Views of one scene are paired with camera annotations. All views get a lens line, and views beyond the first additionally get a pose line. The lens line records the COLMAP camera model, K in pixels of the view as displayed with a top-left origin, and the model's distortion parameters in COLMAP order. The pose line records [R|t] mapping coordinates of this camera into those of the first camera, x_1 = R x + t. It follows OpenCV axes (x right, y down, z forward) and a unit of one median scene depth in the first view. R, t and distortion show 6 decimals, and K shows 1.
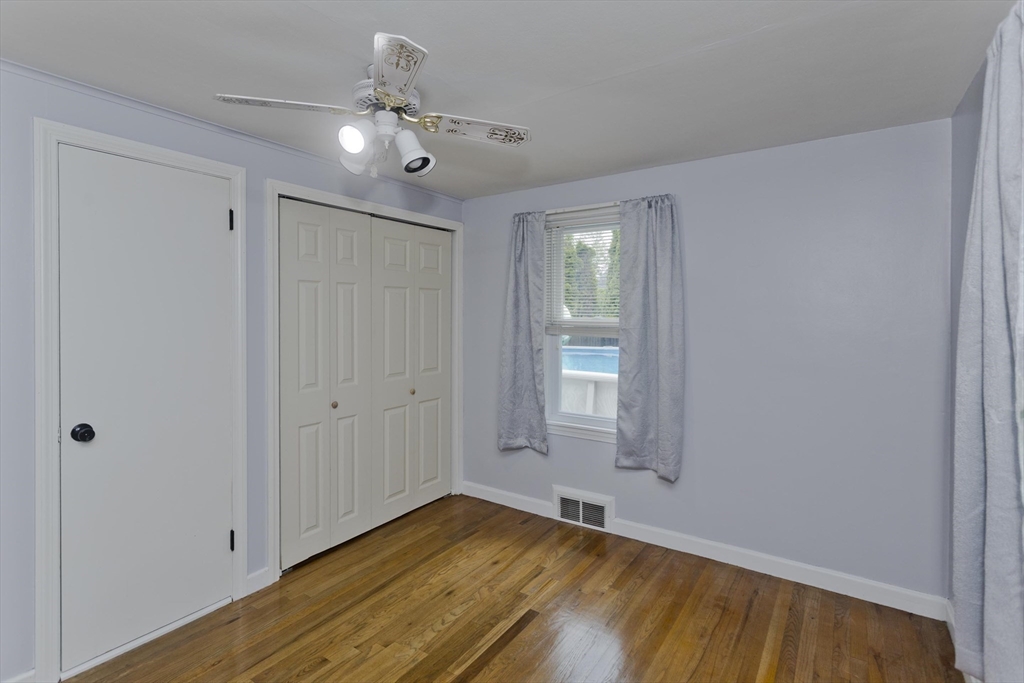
lens RADIAL K [[491.7, 0, 506.0], [0, 491.7, 311.8], [0, 0, 1]] dist [0.004775, -0.000087]
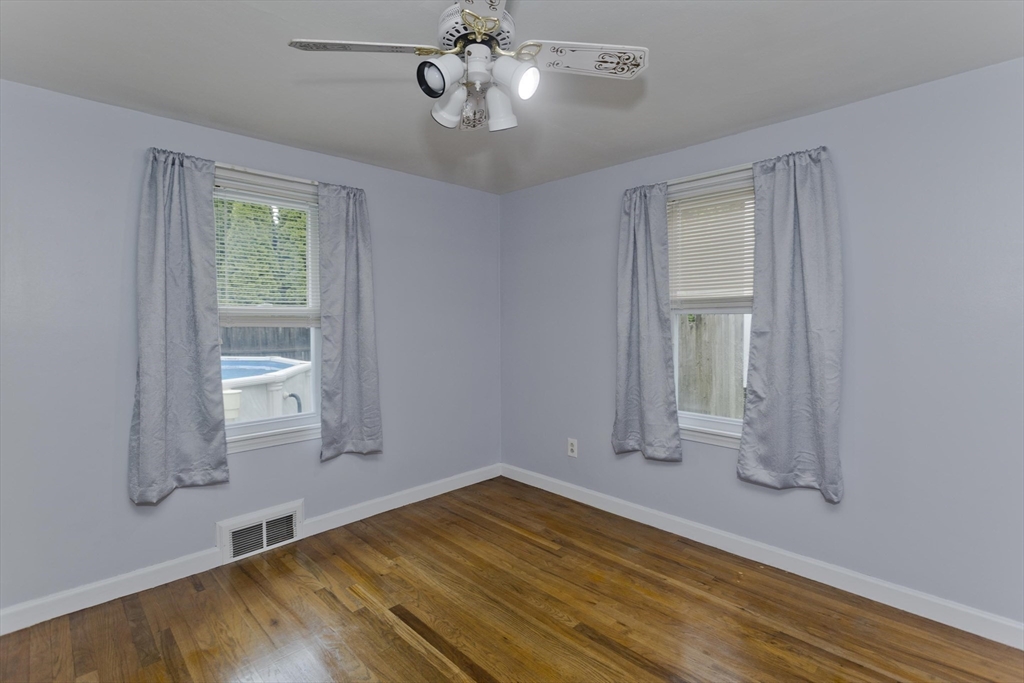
lens RADIAL K [[491.7, 0, 505.1], [0, 491.7, 323.0], [0, 0, 1]] dist [0.004775, -0.000087]
pose [[0.196987, -0.009953, 0.980356, -0.649358], [0.000835, 0.999950, 0.009984, 0.039179], [-0.980406, -0.001148, 0.196985, 0.472701]]
